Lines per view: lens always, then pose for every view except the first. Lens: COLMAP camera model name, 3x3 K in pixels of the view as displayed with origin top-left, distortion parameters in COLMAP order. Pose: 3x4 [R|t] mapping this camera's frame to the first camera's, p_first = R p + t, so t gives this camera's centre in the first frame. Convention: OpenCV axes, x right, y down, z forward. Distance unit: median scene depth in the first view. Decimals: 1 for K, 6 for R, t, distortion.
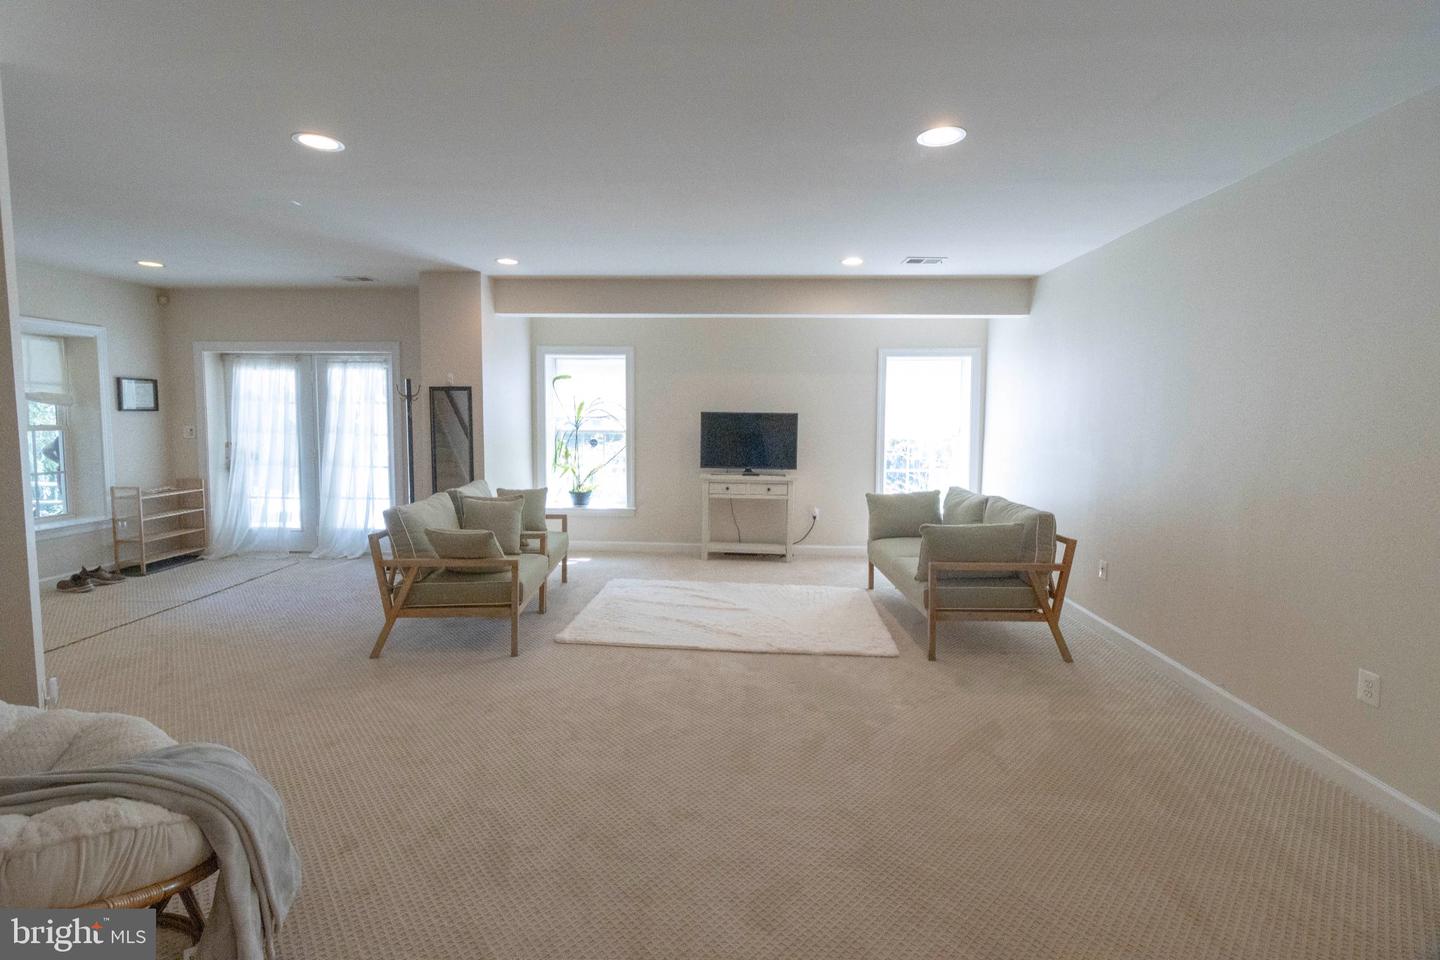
lens RADIAL K [[659.9, 0, 722.4], [0, 659.9, 480.9], [0, 0, 1]] dist [0.000186, -0.000413]
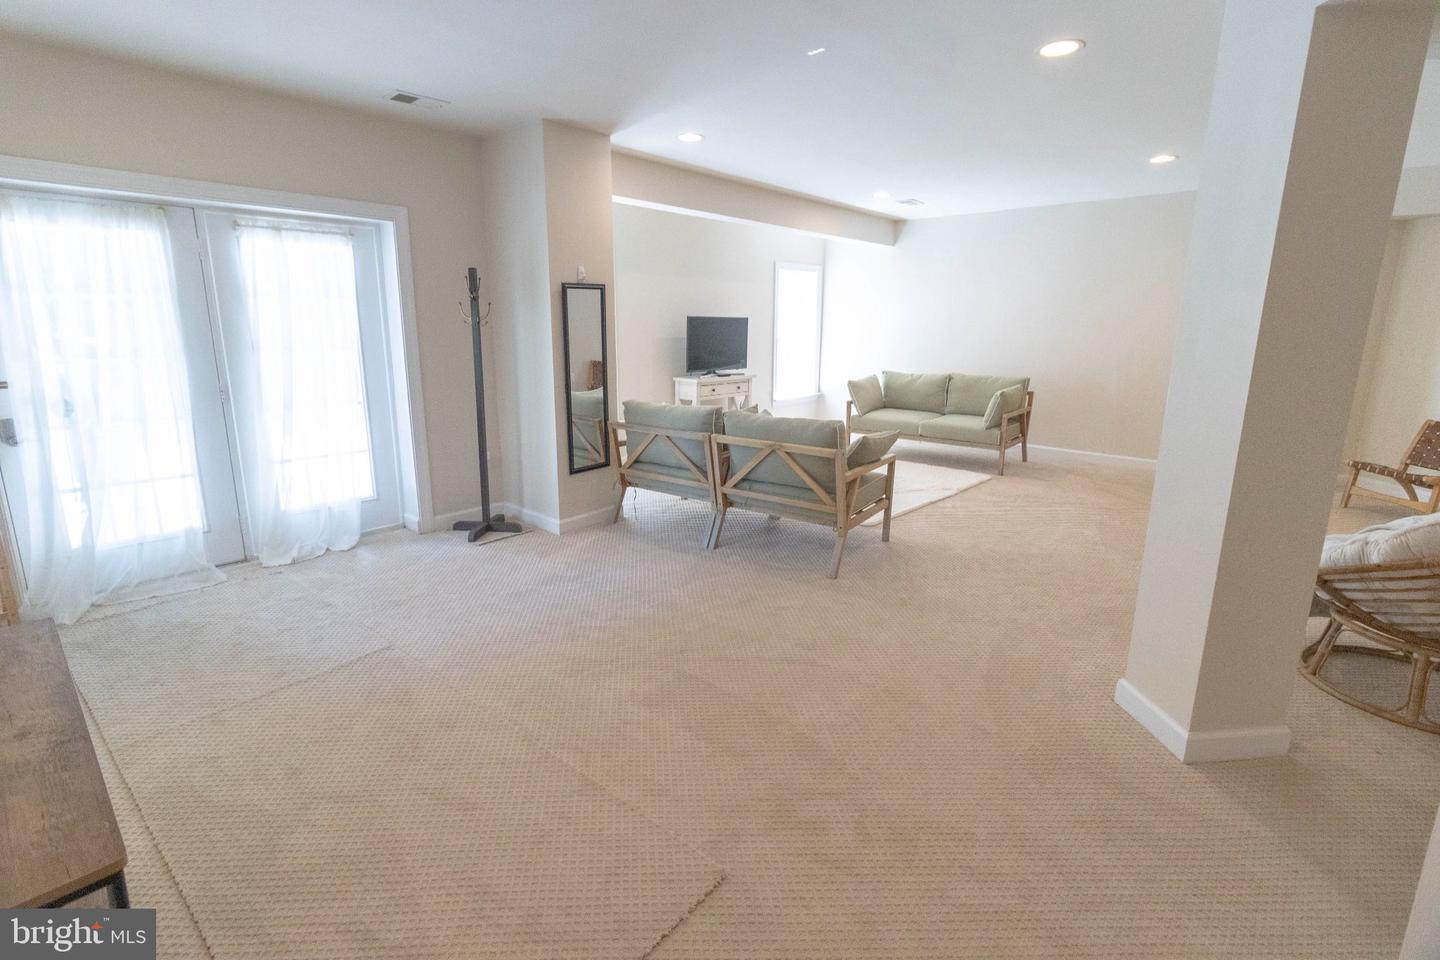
lens RADIAL K [[659.9, 0, 719.4], [0, 659.9, 471.2], [0, 0, 1]] dist [0.000186, -0.000413]
pose [[0.626251, -0.178388, 0.758939, -0.803906], [0.076457, 0.982830, 0.167925, -0.037466], [-0.775864, -0.047137, 0.629137, 0.322675]]
